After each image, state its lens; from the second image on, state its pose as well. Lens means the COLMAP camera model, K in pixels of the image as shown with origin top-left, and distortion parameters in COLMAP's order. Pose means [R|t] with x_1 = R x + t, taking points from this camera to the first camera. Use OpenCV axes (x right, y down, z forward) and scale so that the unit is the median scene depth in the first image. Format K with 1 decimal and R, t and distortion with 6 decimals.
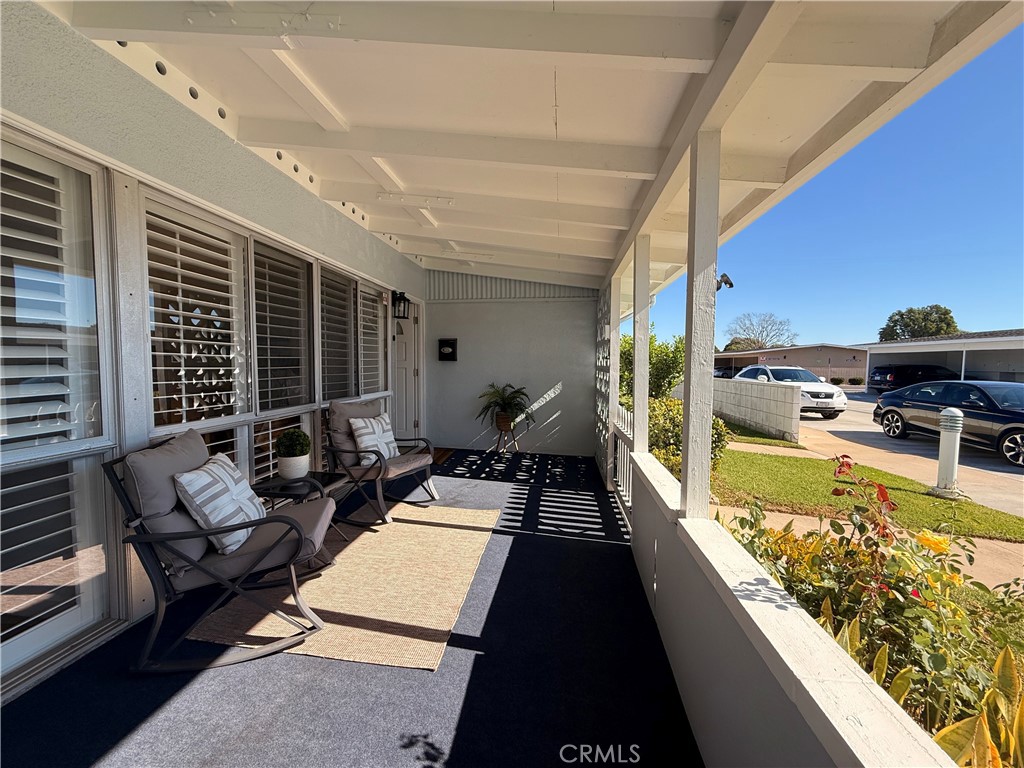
lens RADIAL K [[408.3, 0, 506.0], [0, 408.3, 380.1], [0, 0, 1]] dist [-0.000818, 0.000713]
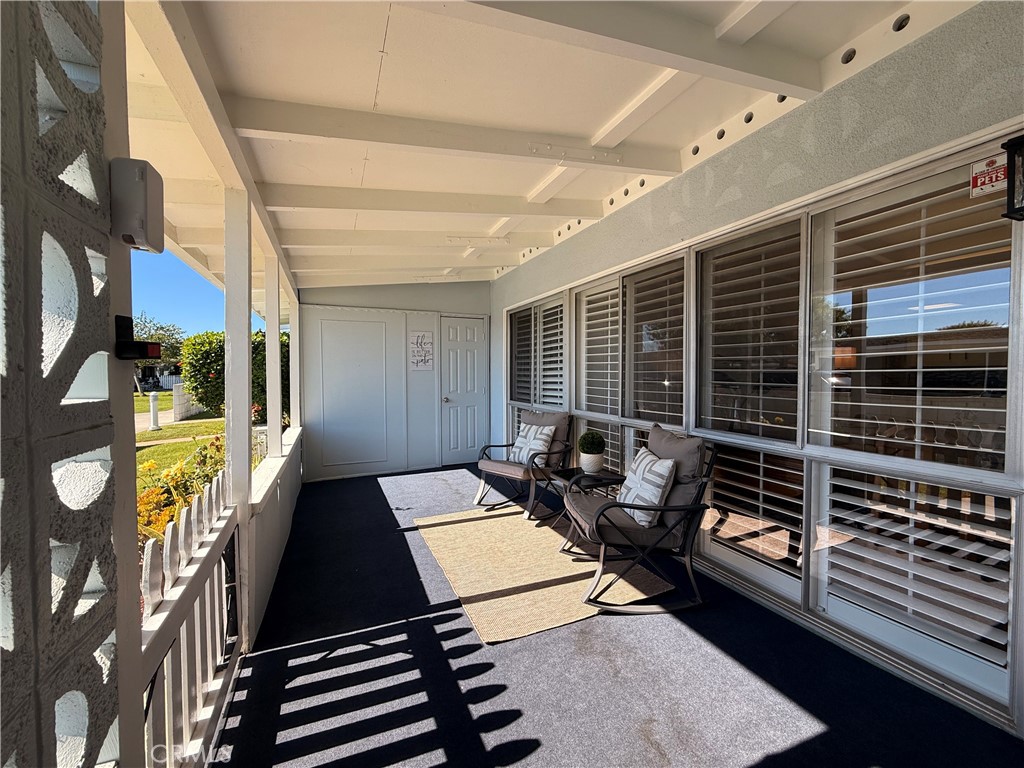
lens RADIAL K [[408.3, 0, 508.0], [0, 408.3, 385.3], [0, 0, 1]] dist [-0.000818, 0.000713]
pose [[-0.856015, 0.004959, -0.516927, 0.248309], [-0.030342, 0.997748, 0.059816, -0.064381], [0.516059, 0.066888, -0.853937, 1.482728]]
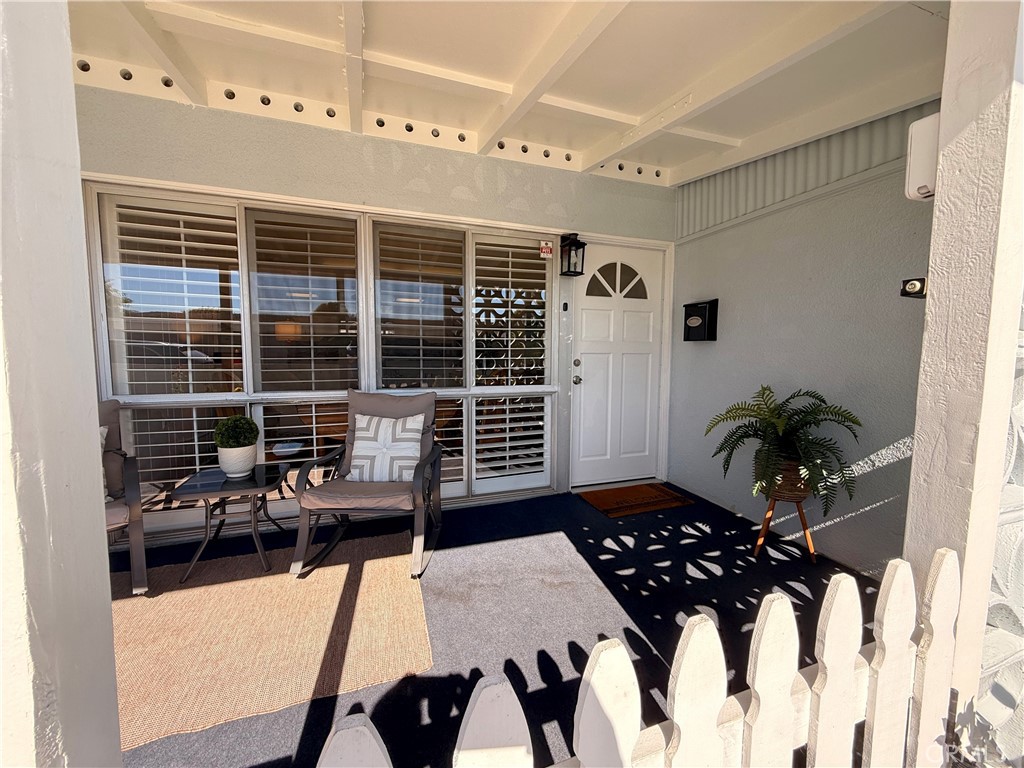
lens RADIAL K [[396.6, 0, 513.9], [0, 396.6, 384.7], [0, 0, 1]] dist [-0.000892, 0.000185]
pose [[0.448575, 0.073535, -0.890715, 0.389766], [-0.041148, 0.997252, 0.061607, -0.017472], [0.892798, 0.009016, 0.450368, 0.895139]]
